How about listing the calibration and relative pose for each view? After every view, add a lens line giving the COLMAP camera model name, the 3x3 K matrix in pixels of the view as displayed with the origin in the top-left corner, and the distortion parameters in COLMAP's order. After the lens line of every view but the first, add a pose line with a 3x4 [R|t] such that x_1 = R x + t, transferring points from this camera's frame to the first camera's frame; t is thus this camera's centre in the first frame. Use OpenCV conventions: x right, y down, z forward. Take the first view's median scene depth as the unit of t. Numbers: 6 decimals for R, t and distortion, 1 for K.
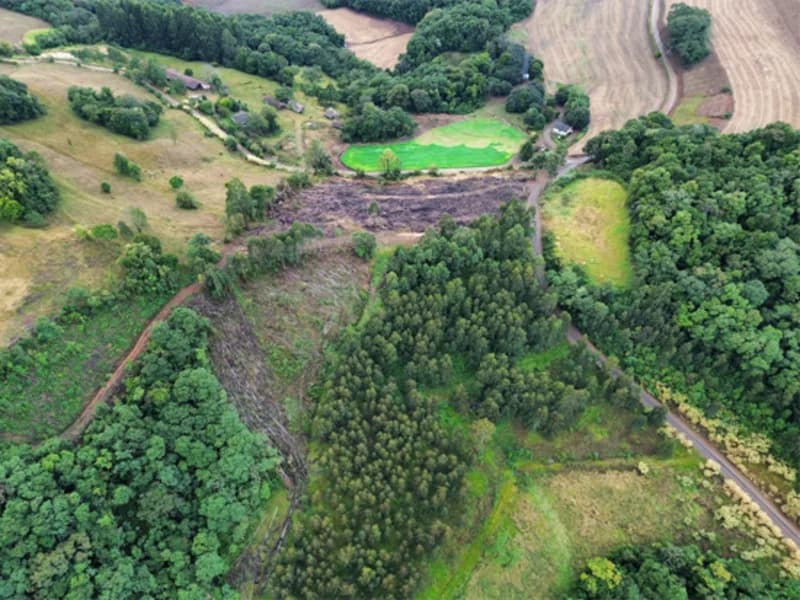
lens RADIAL K [[563.0, 0, 400.7], [0, 563.0, 297.9], [0, 0, 1]] dist [0.070844, -0.058401]
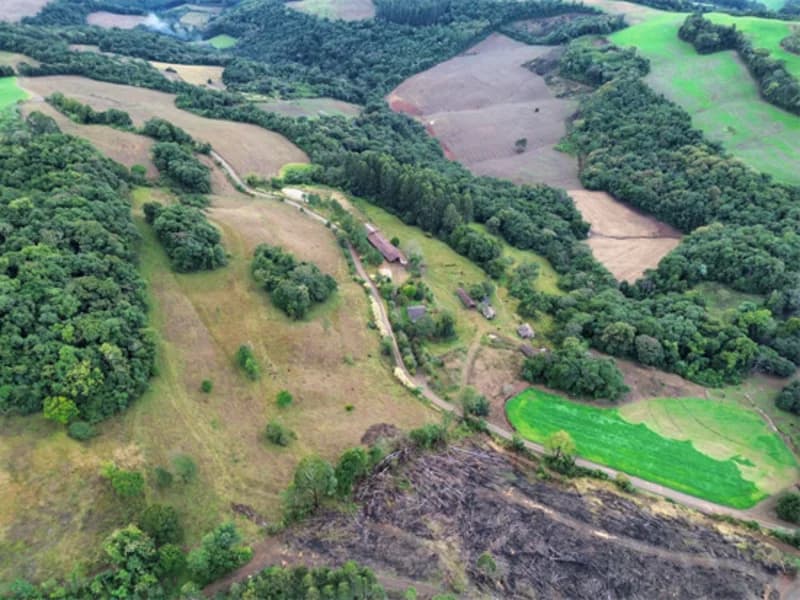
lens RADIAL K [[563.0, 0, 401.4], [0, 563.0, 298.8], [0, 0, 1]] dist [0.070844, -0.058401]
pose [[0.876990, 0.282840, -0.388445, 0.027552], [-0.350404, 0.929607, -0.114226, -0.256110], [0.328793, 0.236287, 0.914365, 0.230613]]
